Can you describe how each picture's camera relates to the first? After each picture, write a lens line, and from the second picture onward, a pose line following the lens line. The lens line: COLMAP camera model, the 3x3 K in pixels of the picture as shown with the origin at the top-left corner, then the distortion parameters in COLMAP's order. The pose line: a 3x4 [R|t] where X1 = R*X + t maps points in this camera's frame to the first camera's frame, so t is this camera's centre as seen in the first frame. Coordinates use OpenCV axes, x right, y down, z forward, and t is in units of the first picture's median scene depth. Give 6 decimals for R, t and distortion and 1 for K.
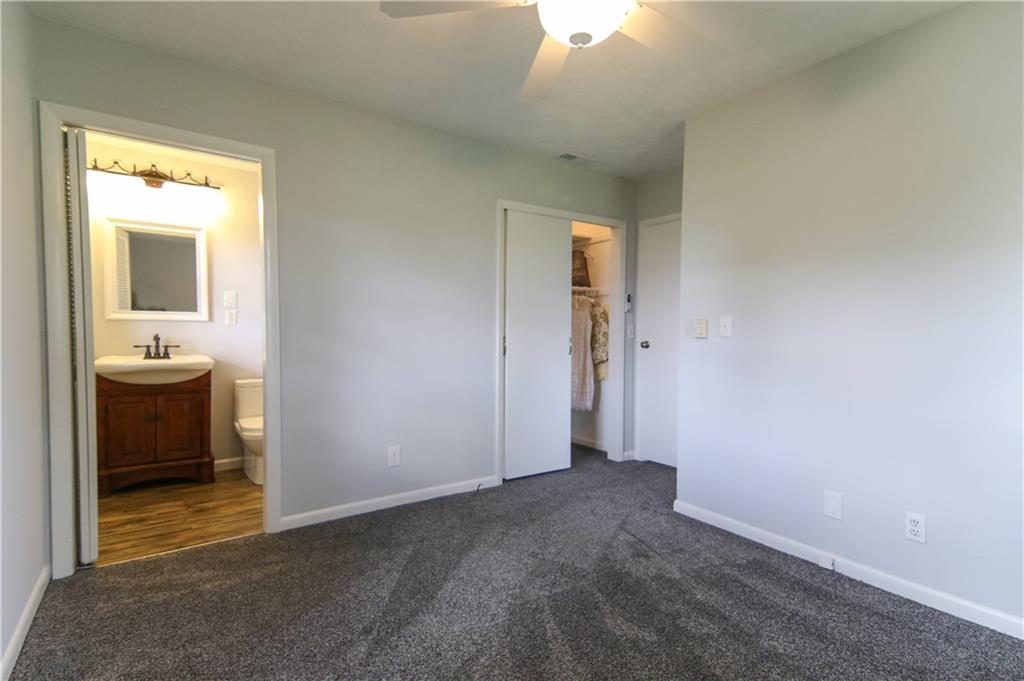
lens RADIAL K [[515.7, 0, 536.2], [0, 515.7, 342.8], [0, 0, 1]] dist [0.093732, -0.043921]
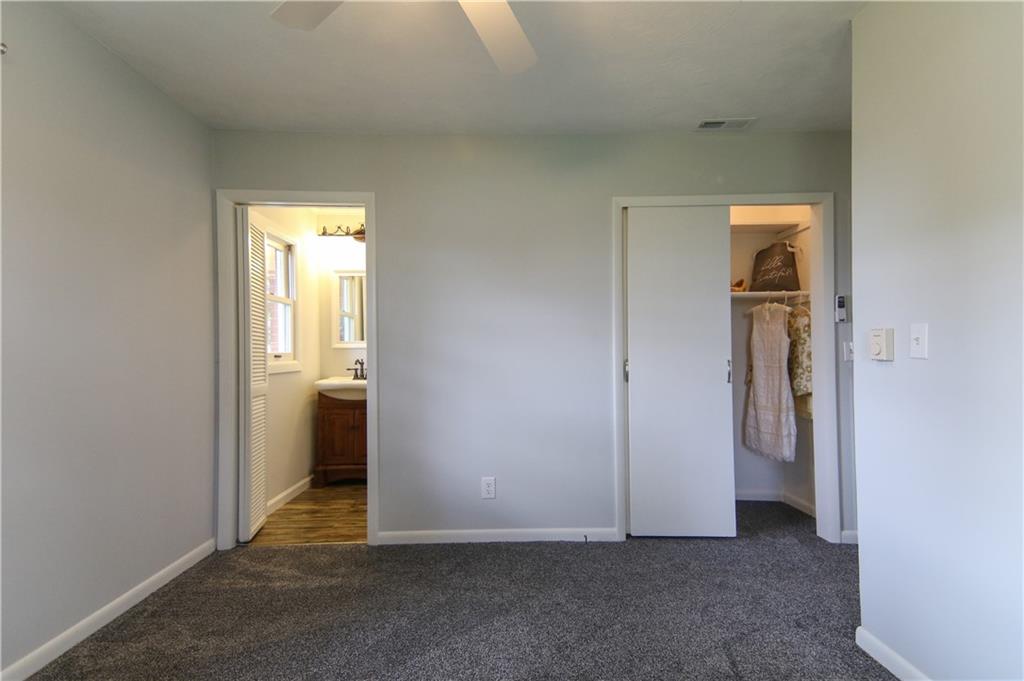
lens RADIAL K [[515.7, 0, 536.2], [0, 515.7, 342.8], [0, 0, 1]] dist [0.093732, -0.043921]
pose [[0.813850, -0.024974, -0.580539, 0.320728], [0.000489, 0.999105, -0.042295, -0.003727], [0.581075, 0.034137, 0.813133, 0.251705]]
